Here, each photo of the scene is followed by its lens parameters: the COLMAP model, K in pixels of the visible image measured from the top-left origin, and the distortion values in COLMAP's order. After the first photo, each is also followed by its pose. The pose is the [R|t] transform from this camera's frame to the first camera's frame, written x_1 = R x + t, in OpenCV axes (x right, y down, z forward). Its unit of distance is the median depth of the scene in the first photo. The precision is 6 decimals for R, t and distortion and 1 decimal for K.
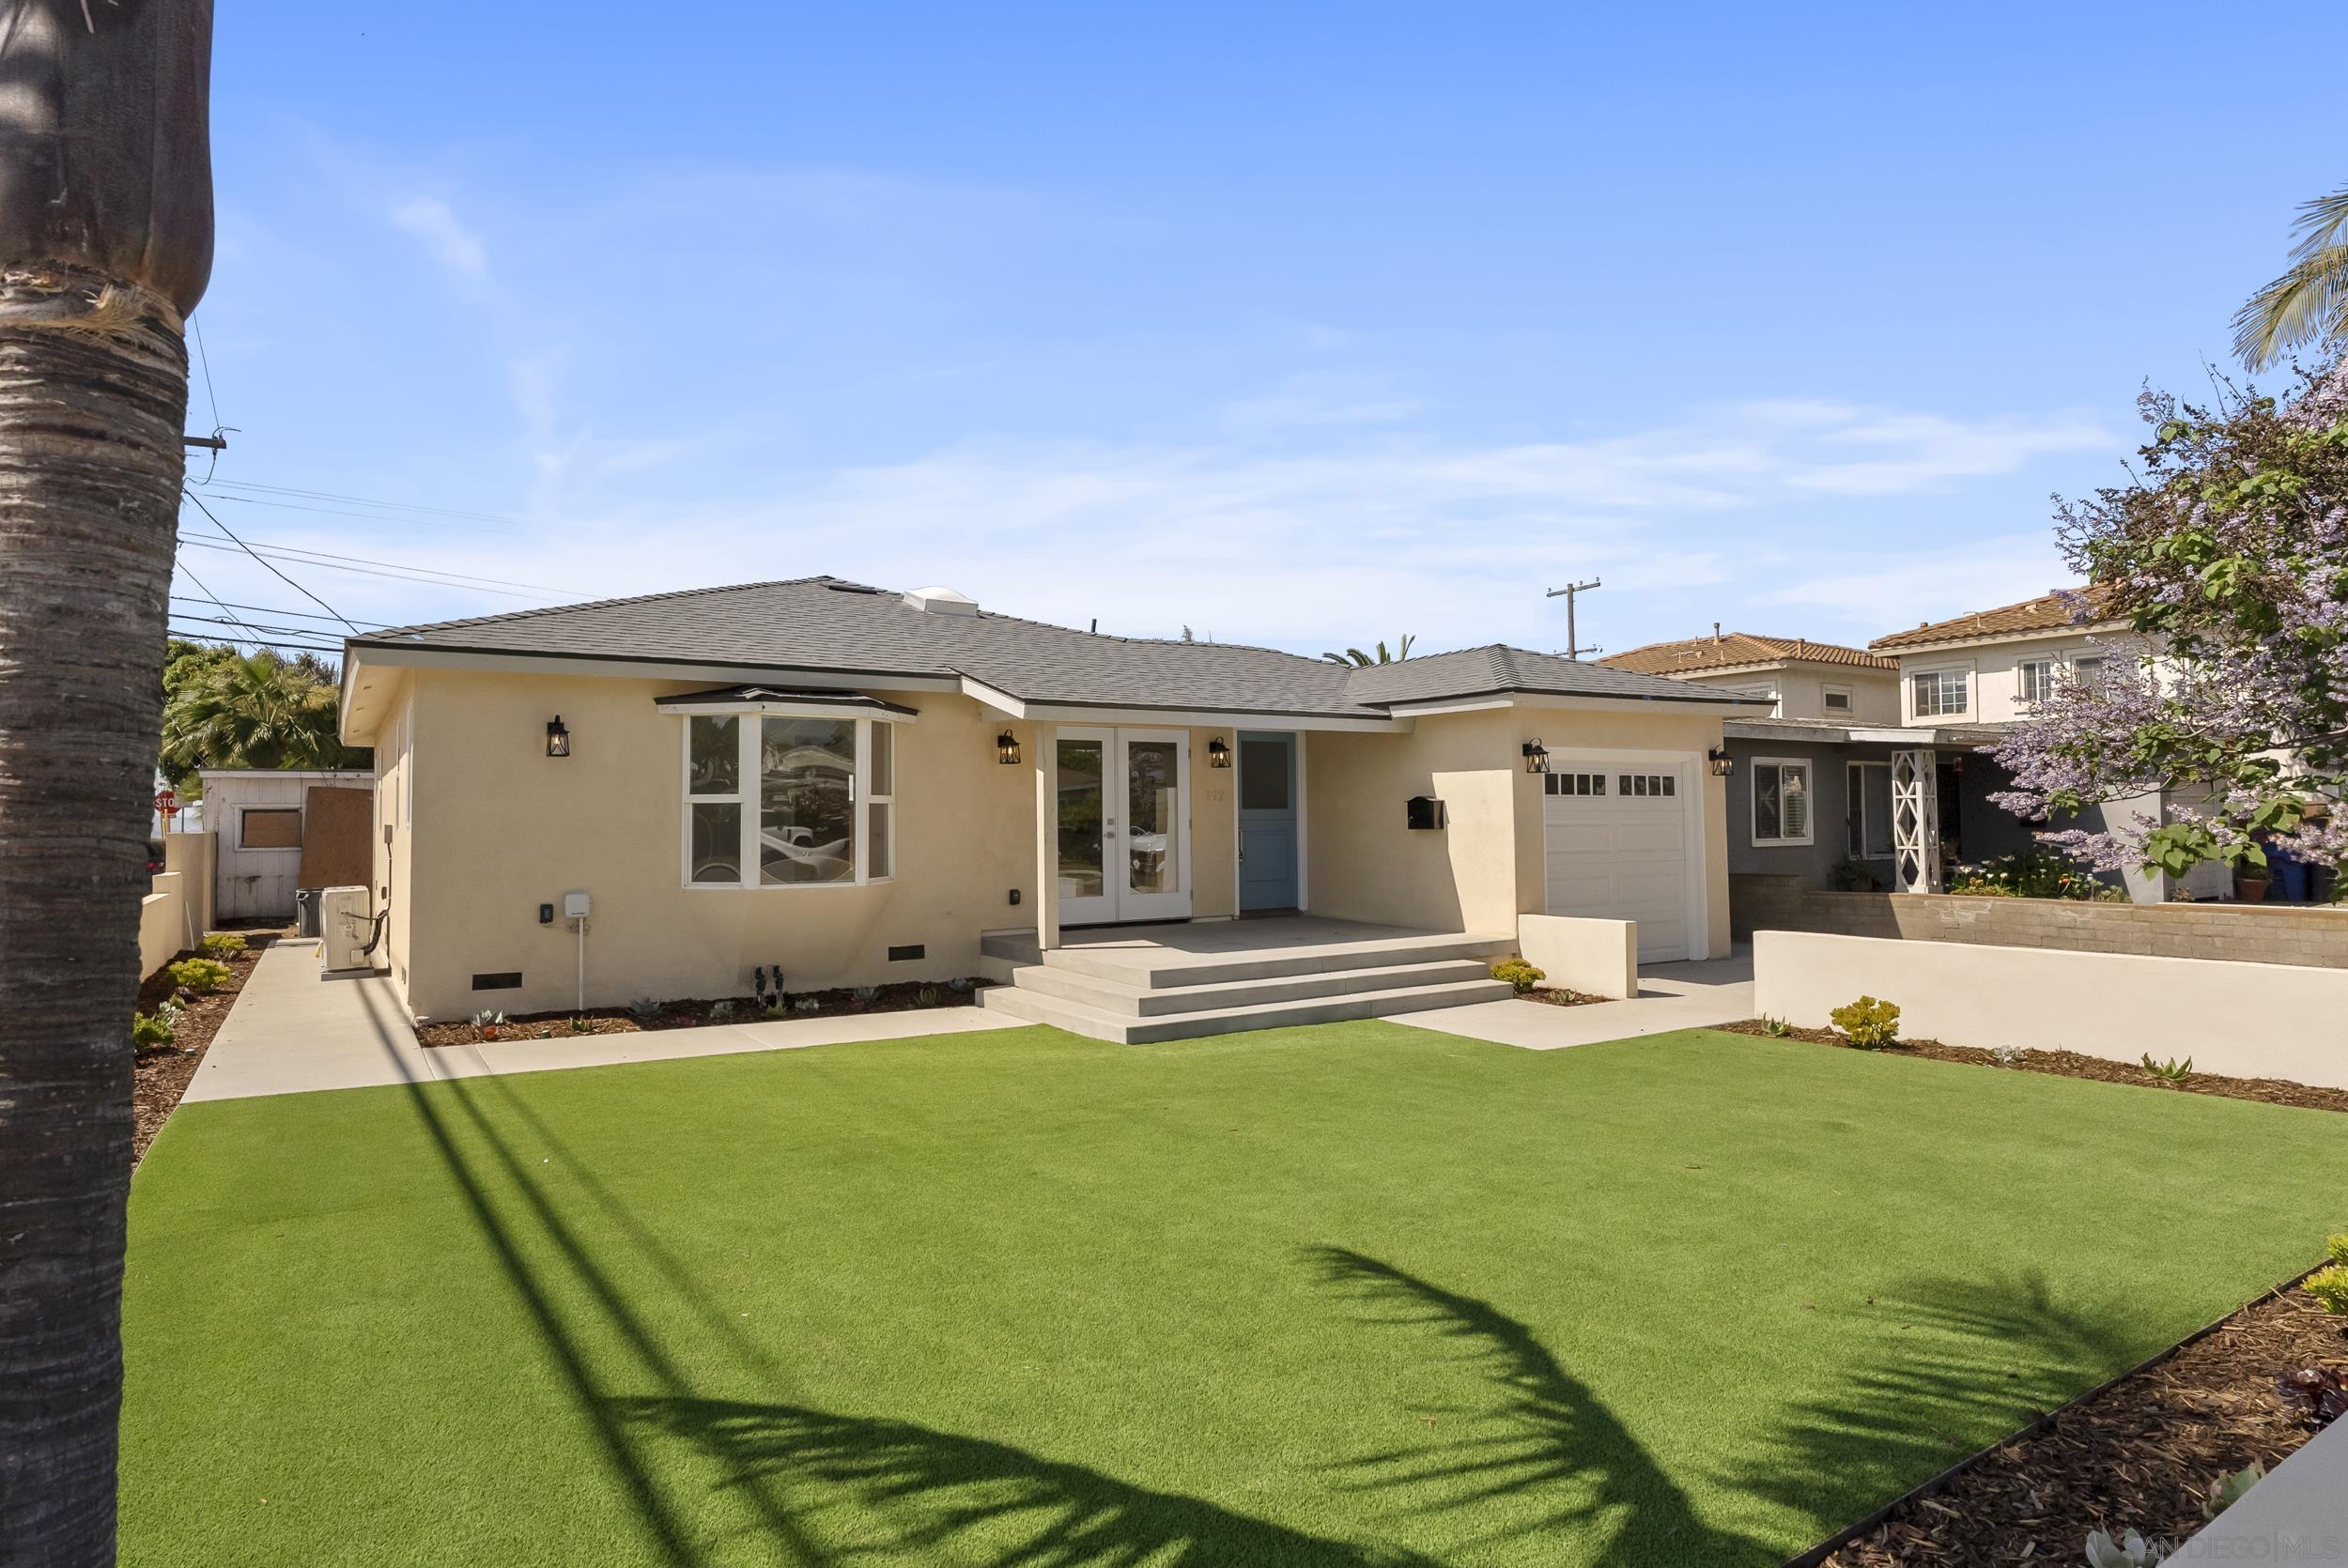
lens RADIAL K [[1246.5, 0, 1173.4], [0, 1246.5, 763.0], [0, 0, 1]] dist [-0.002317, -0.001063]
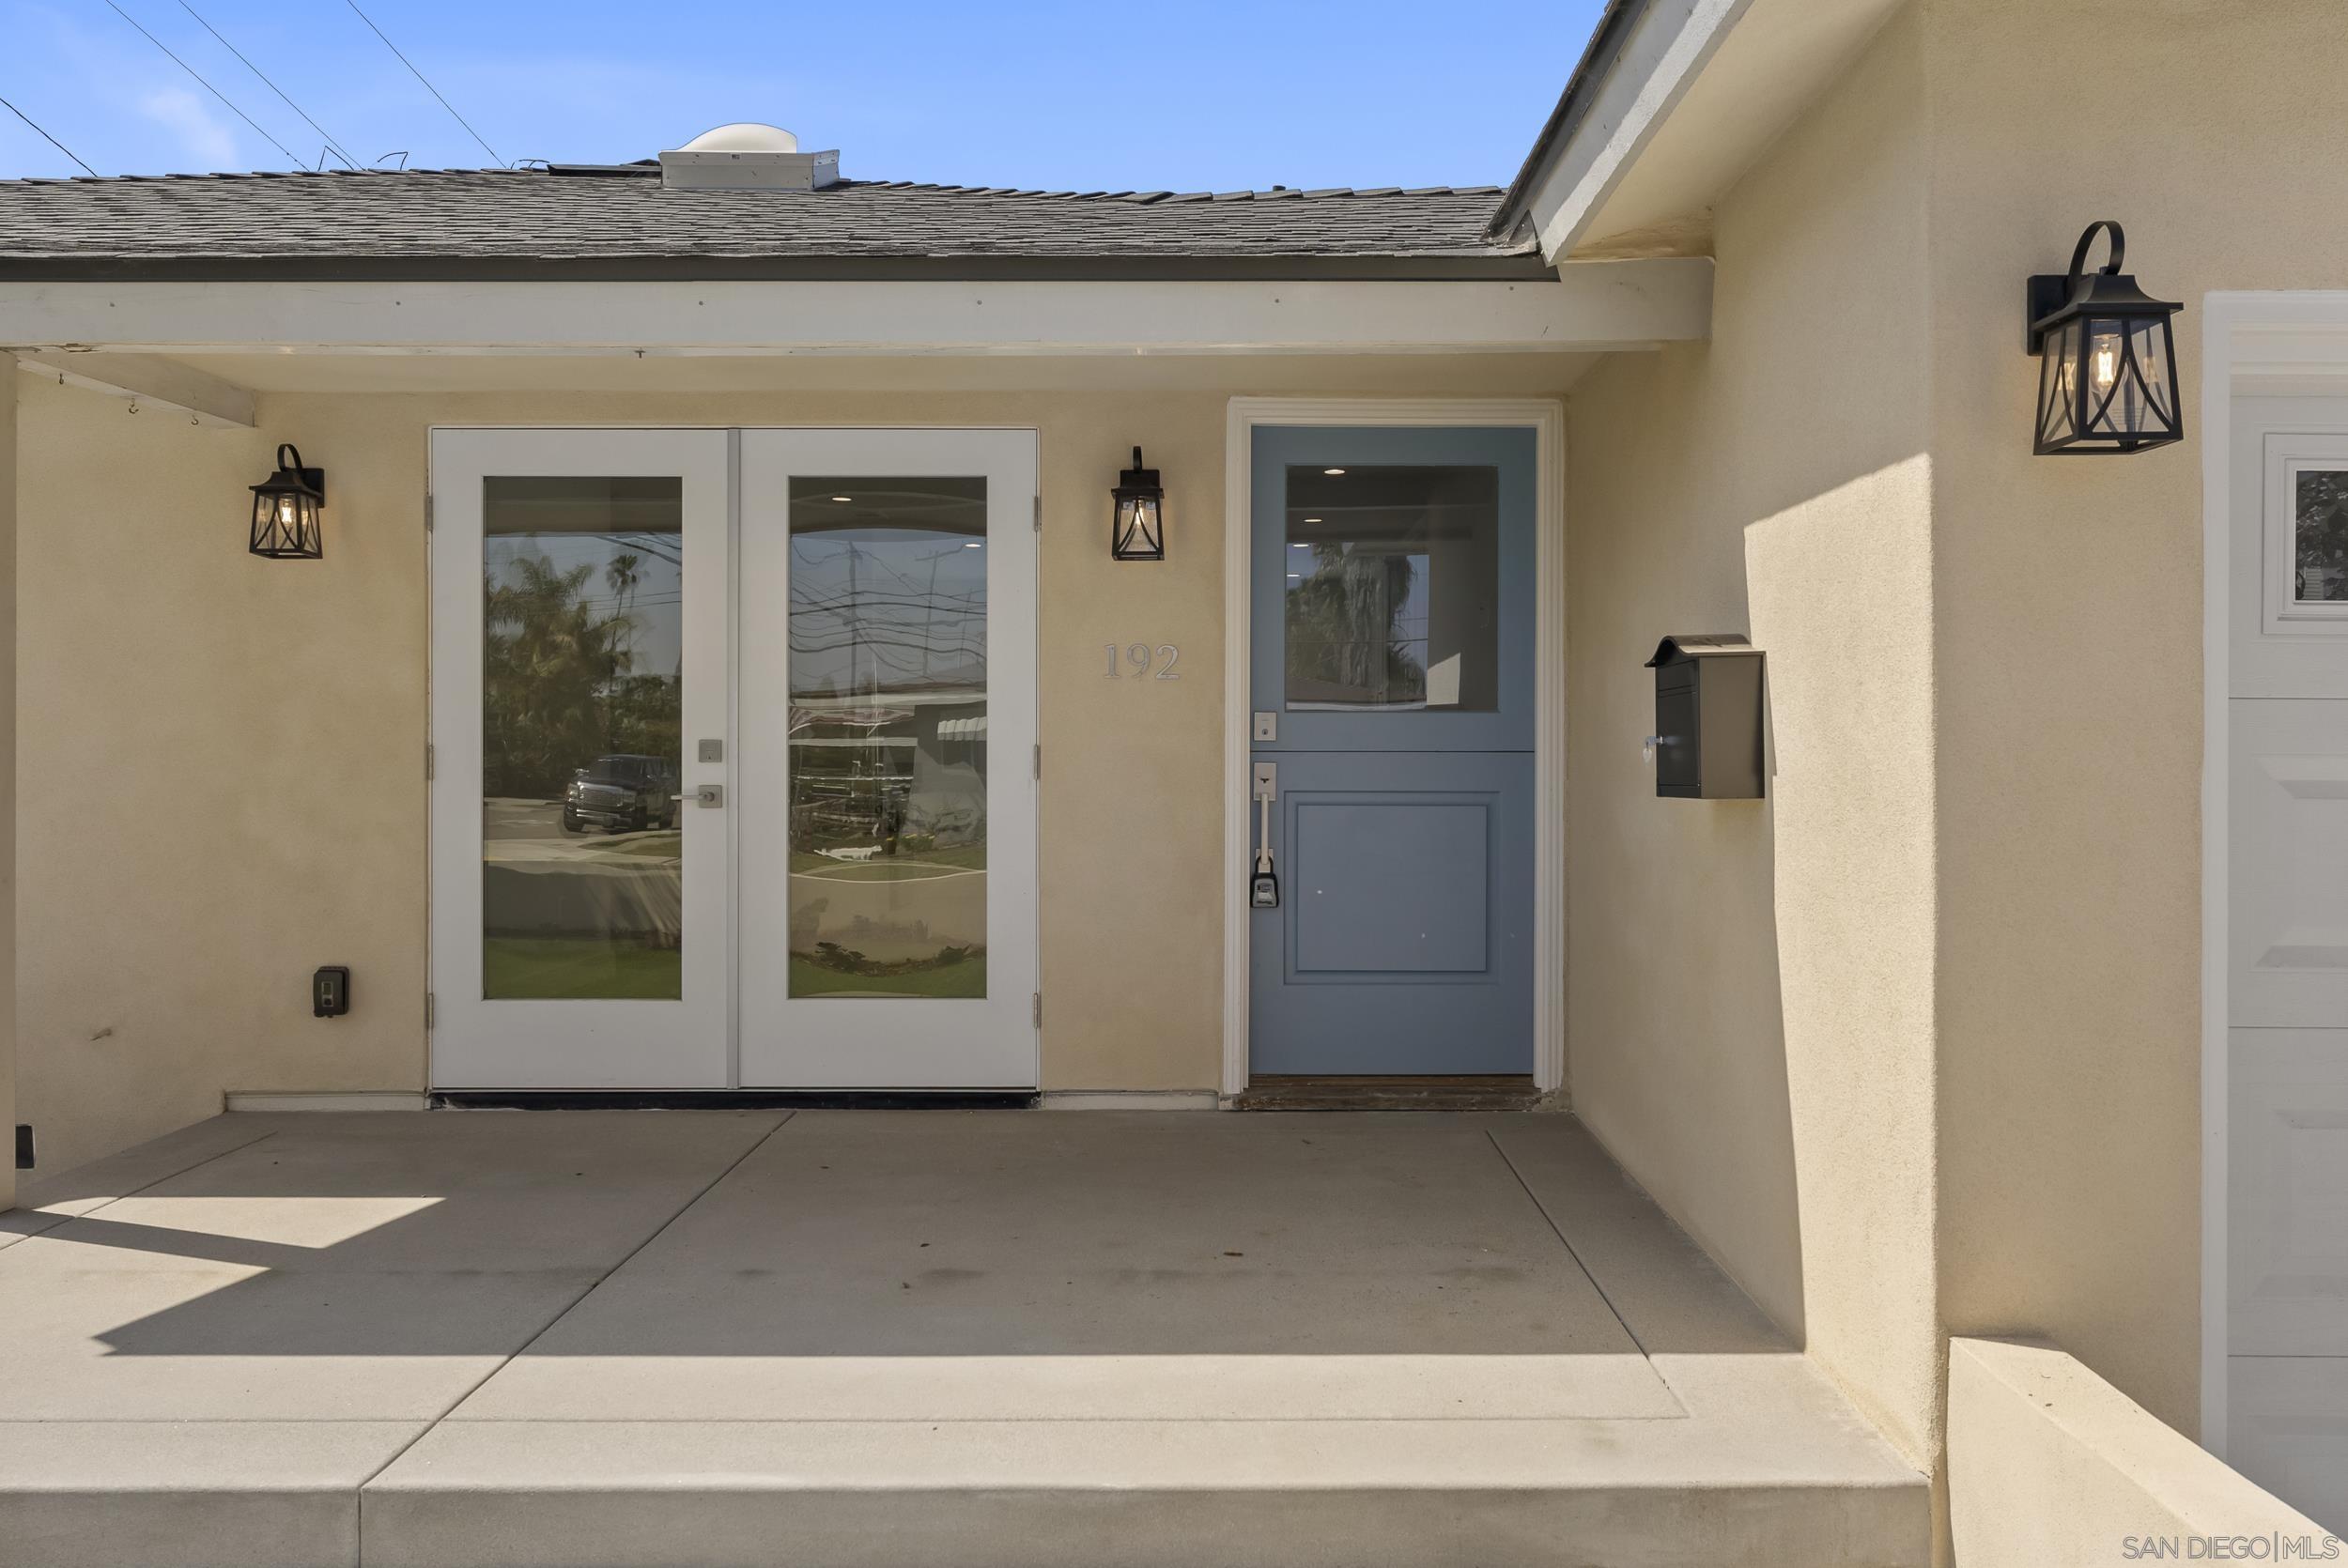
lens RADIAL K [[2018.3, 0, 1174.0], [0, 2018.3, 784.0], [0, 0, 1]] dist [0.003930, 0.000468]
pose [[0.838604, 0.016335, -0.544497, 0.304931], [0.014888, 0.998490, 0.052885, 0.031771], [0.544538, -0.052456, 0.837094, 0.669041]]
